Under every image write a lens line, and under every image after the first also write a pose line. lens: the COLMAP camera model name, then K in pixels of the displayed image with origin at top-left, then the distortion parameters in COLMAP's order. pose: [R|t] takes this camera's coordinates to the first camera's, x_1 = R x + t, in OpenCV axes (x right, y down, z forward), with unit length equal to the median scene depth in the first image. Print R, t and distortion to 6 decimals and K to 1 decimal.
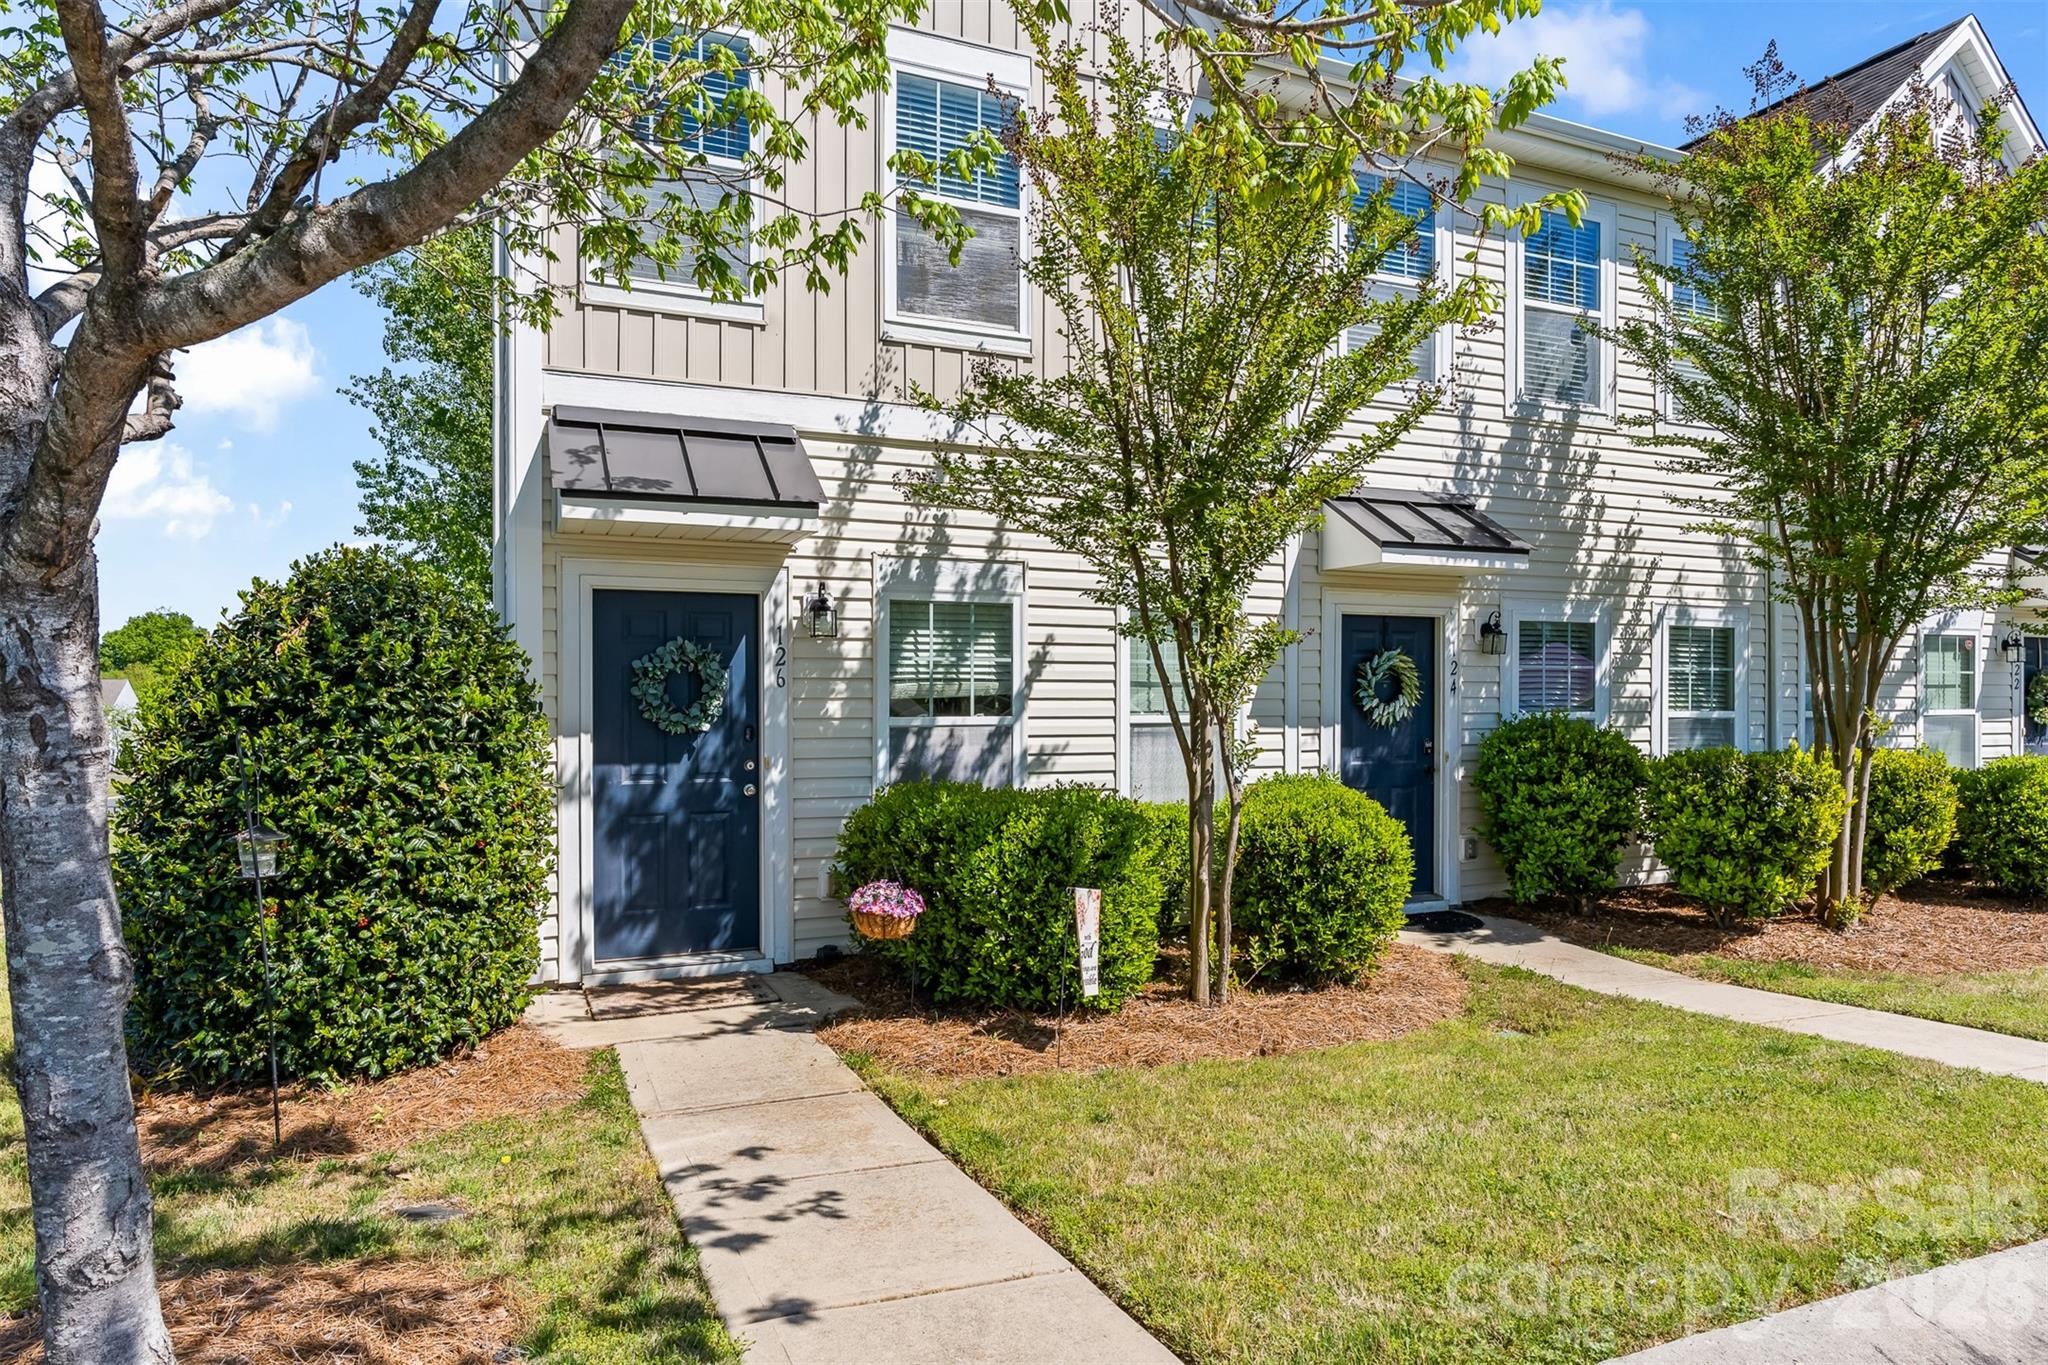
lens RADIAL K [[1205.2, 0, 1014.4], [0, 1205.2, 702.7], [0, 0, 1]] dist [0.000286, 0.000621]
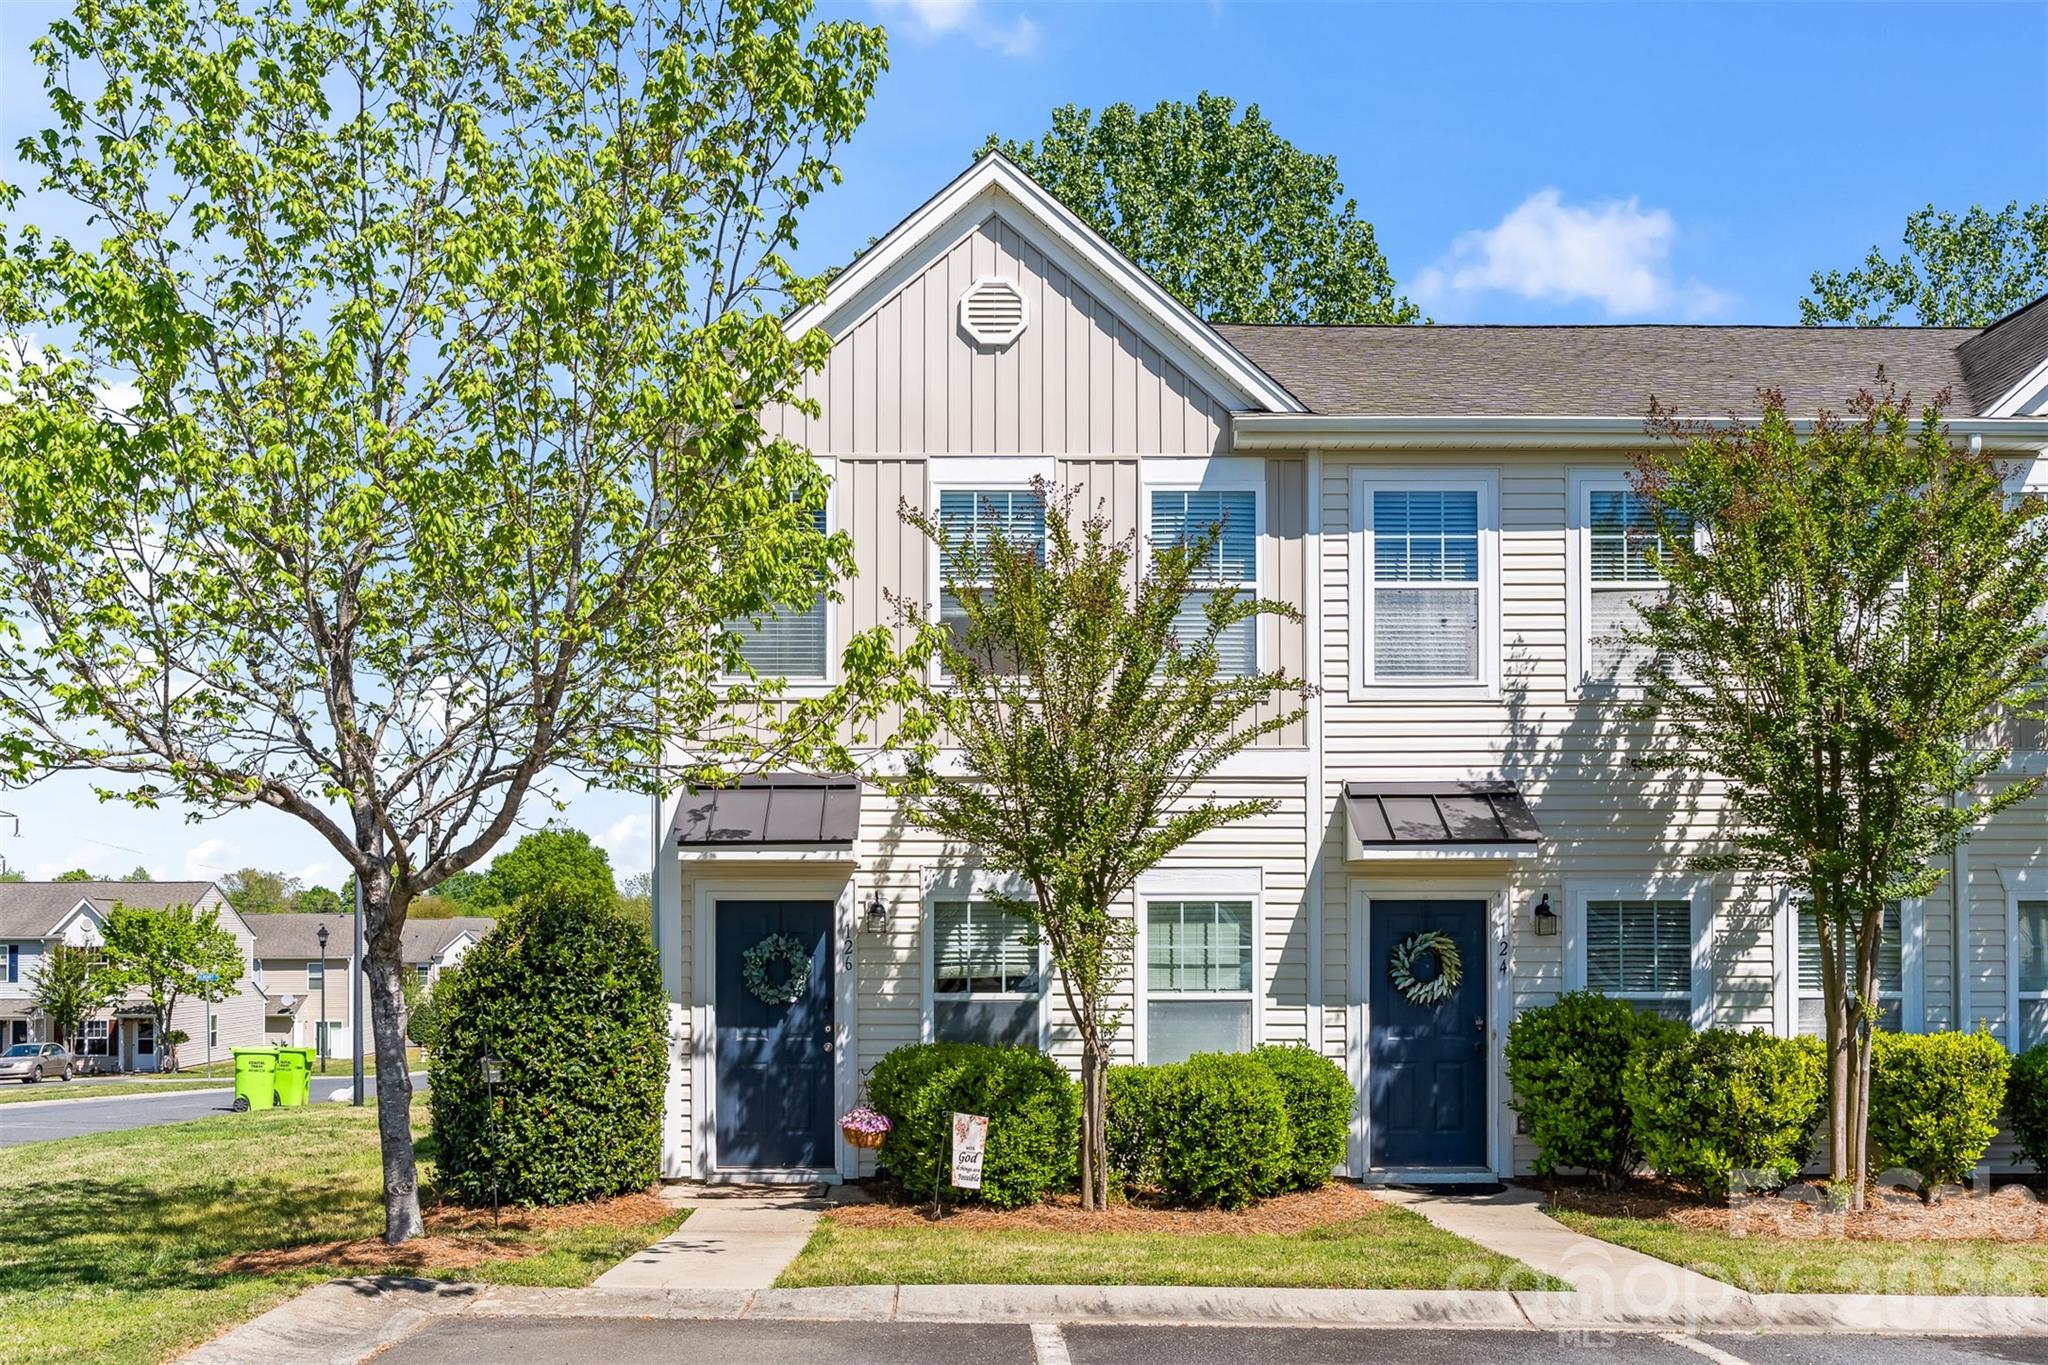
lens RADIAL K [[1940.9, 0, 984.0], [0, 1940.9, 907.5], [0, 0, 1]] dist [-0.010749, -0.006084]
pose [[0.921325, -0.007036, -0.388730, 0.662966], [-0.001102, 0.999785, -0.020707, -0.032396], [0.388792, 0.019506, 0.921119, -0.780514]]
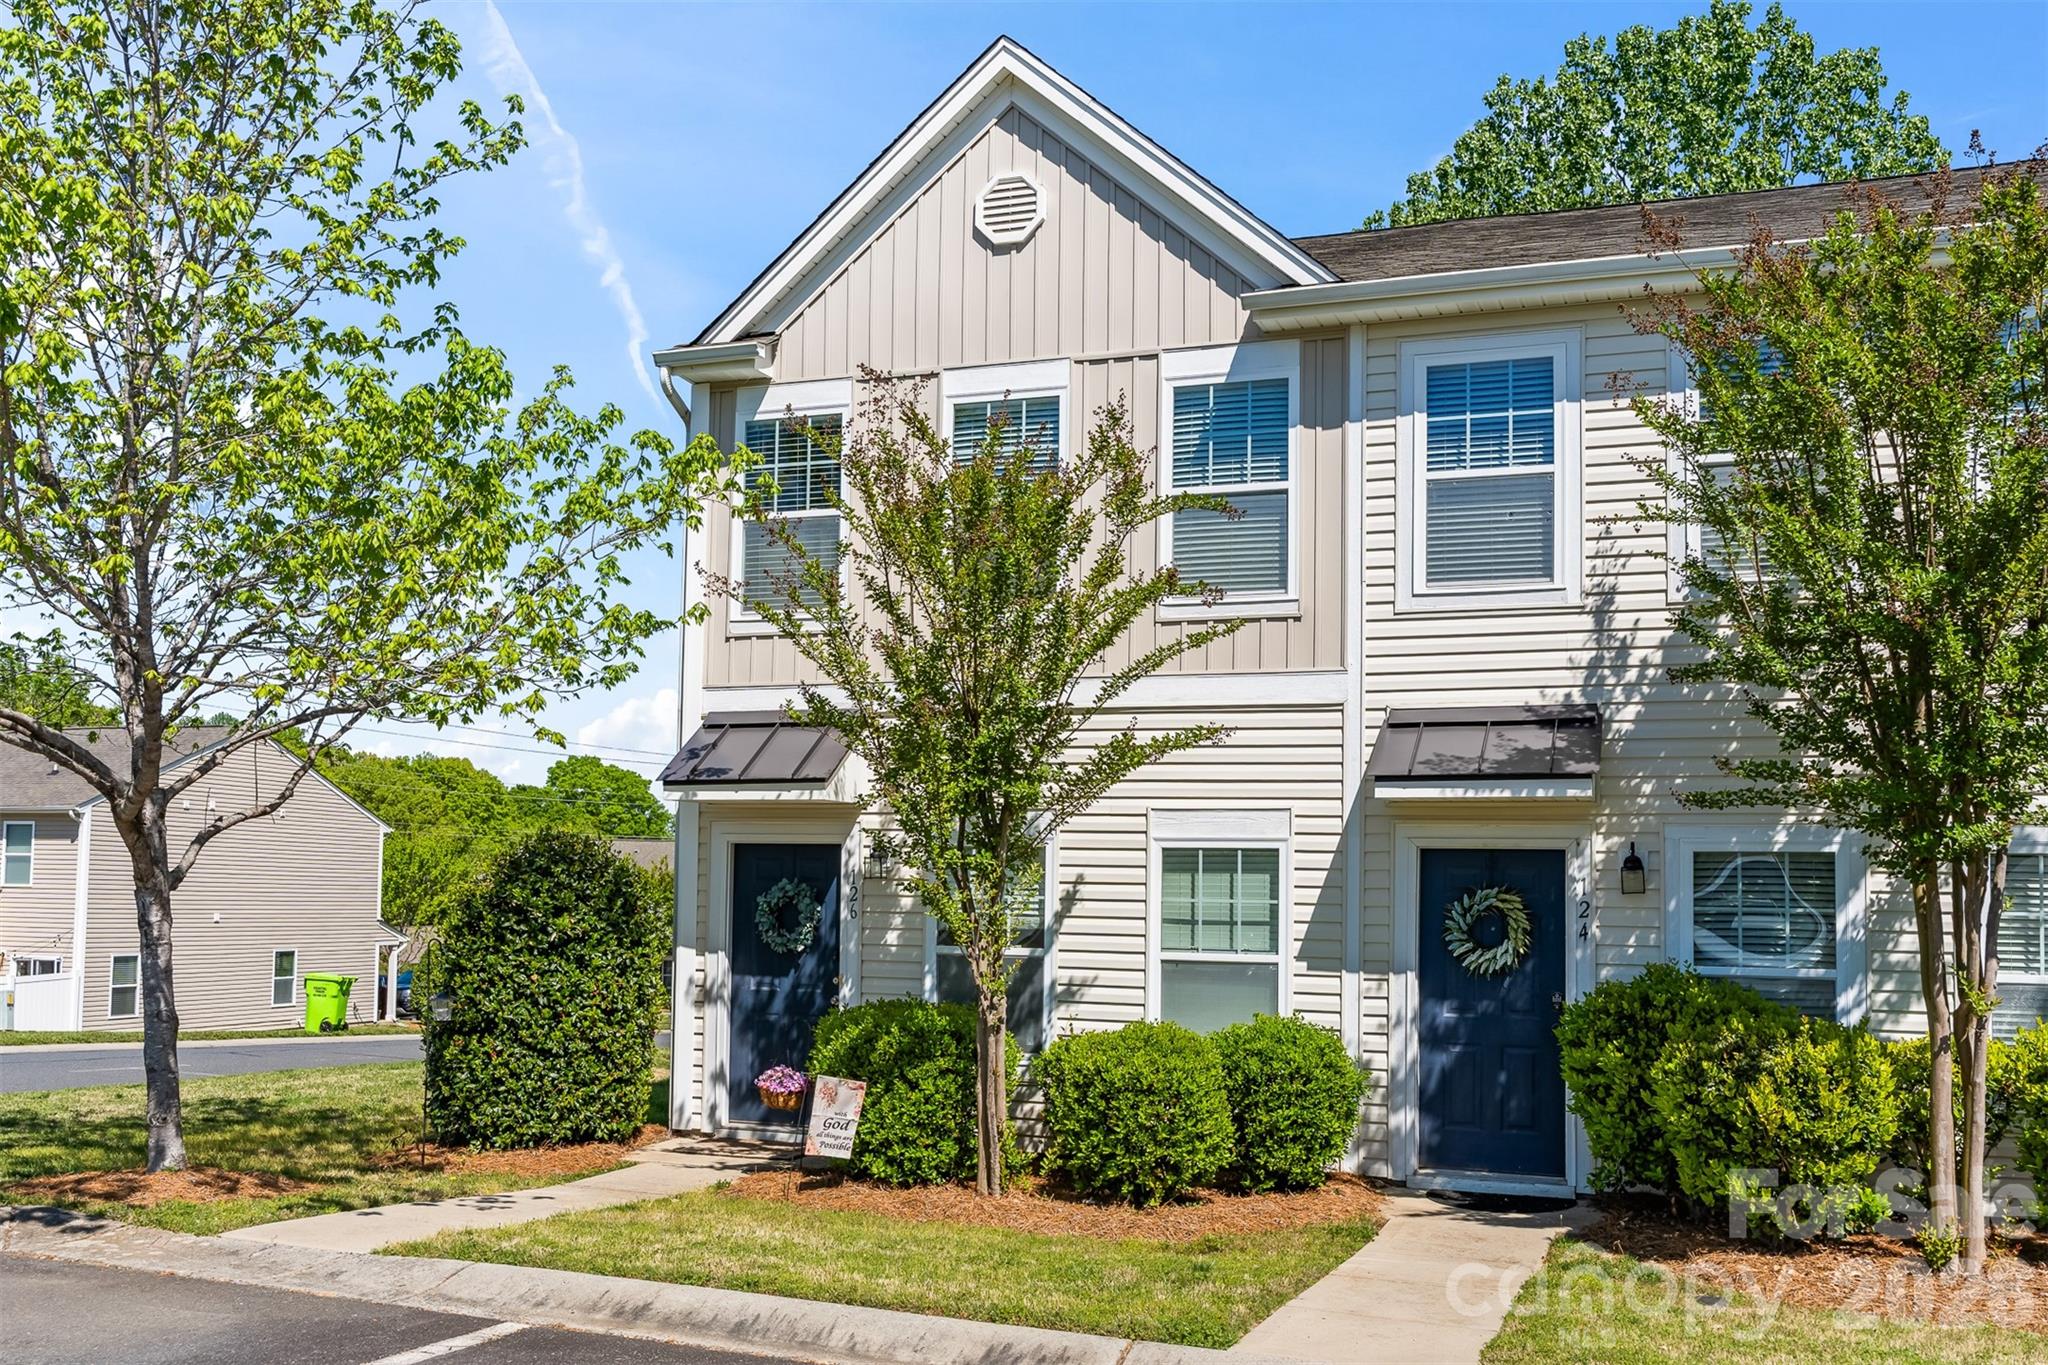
lens RADIAL K [[1848.6, 0, 1020.9], [0, 1848.6, 795.3], [0, 0, 1]] dist [-0.019931, 0.001827]
pose [[0.723937, -0.024850, -0.689418, 1.070520], [-0.021151, 0.998082, -0.058185, -0.027780], [0.689542, 0.056704, 0.722023, -0.228265]]
